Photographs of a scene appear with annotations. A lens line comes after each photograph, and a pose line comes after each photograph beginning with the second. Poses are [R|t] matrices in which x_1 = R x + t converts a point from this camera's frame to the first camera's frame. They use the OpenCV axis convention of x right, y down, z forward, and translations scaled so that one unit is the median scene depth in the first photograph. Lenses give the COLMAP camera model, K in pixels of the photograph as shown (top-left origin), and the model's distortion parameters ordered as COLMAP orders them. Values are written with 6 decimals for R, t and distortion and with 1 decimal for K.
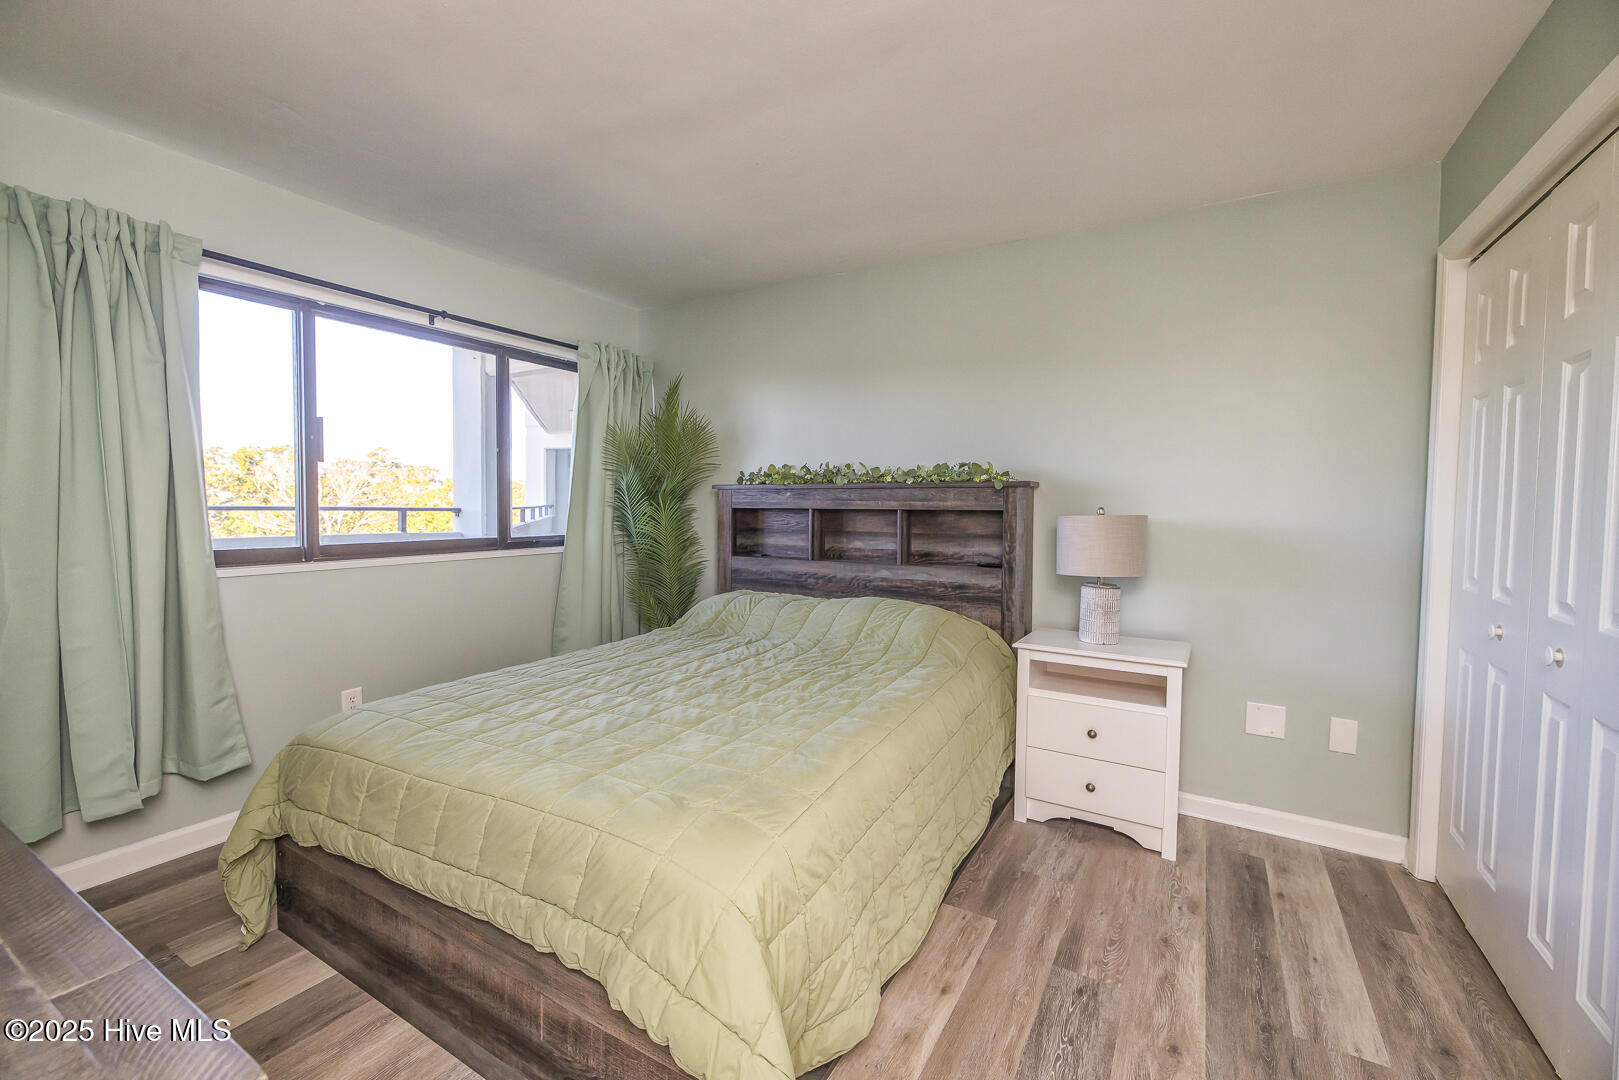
lens RADIAL K [[673.7, 0, 805.2], [0, 673.7, 533.6], [0, 0, 1]] dist [-0.002592, 0.000271]
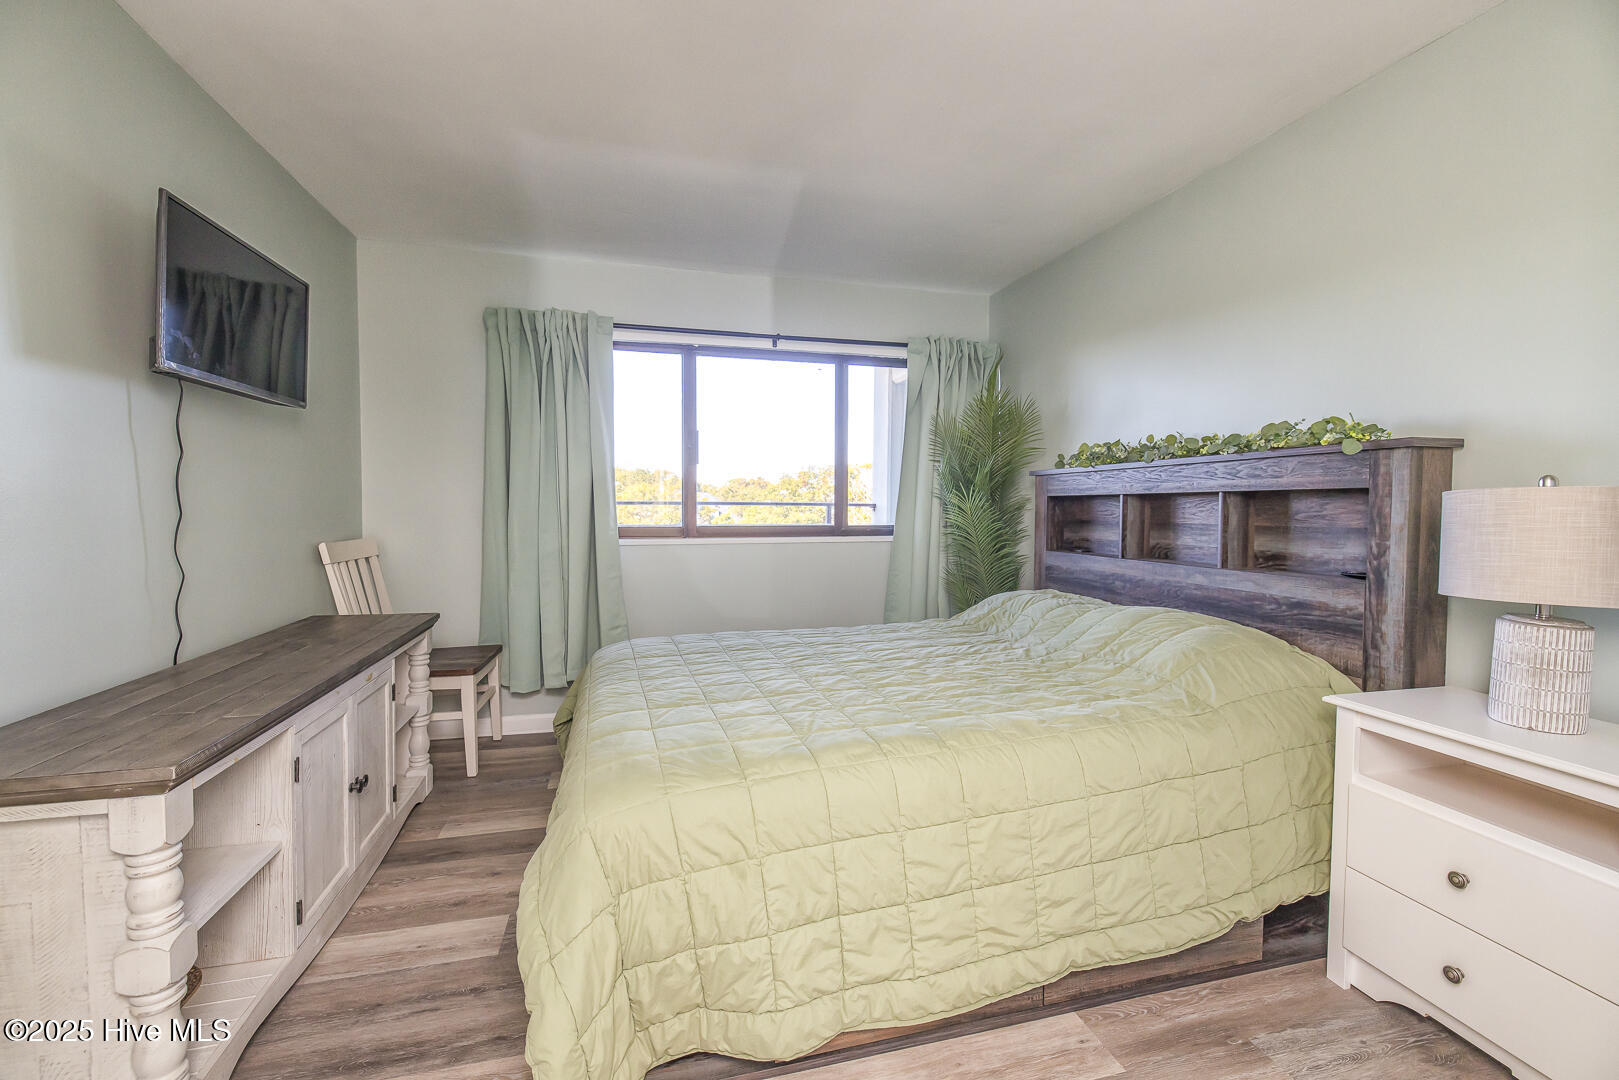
lens RADIAL K [[674.3, 0, 802.1], [0, 674.3, 537.8], [0, 0, 1]] dist [0.004370, 0.000159]
pose [[0.711138, 0.026655, -0.702547, 0.352865], [-0.027269, 0.999575, 0.010321, 0.019347], [0.702523, 0.011818, 0.711563, 0.178150]]
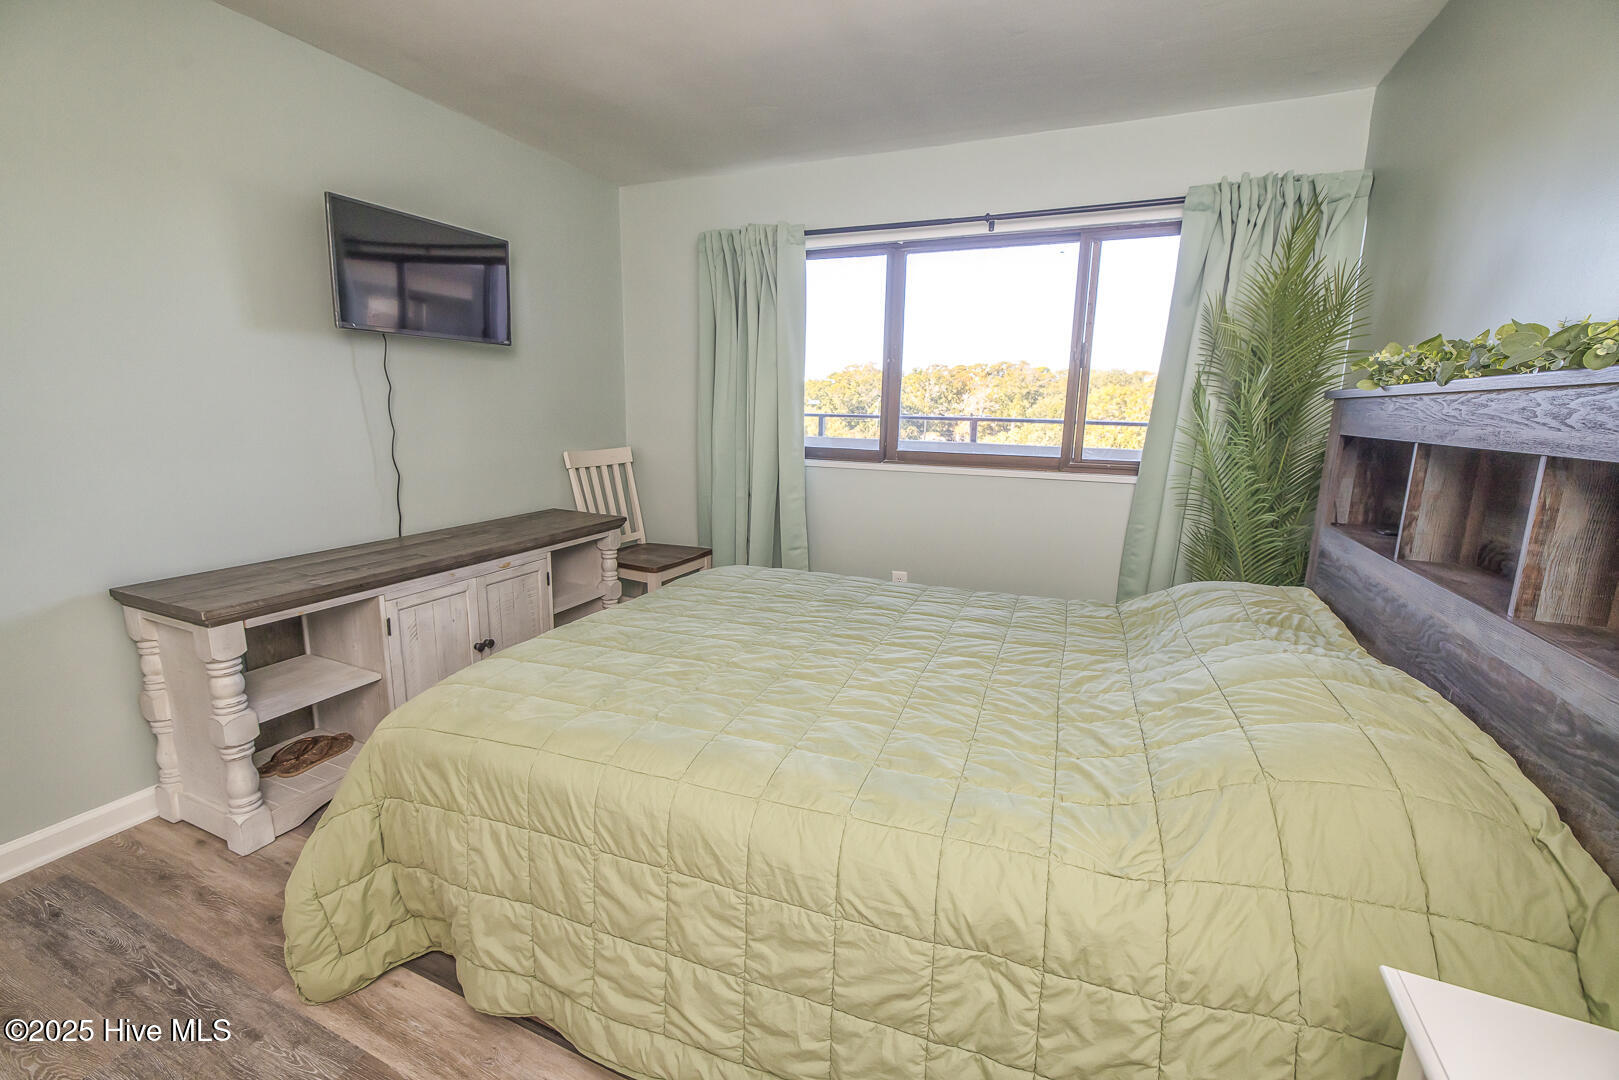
lens RADIAL K [[670.2, 0, 808.3], [0, 670.2, 532.8], [0, 0, 1]] dist [-0.001614, -0.000522]
pose [[0.126623, 0.180731, -0.975348, 0.448043], [-0.062315, 0.982769, 0.174016, -0.035009], [0.989992, 0.038744, 0.135703, 0.641254]]
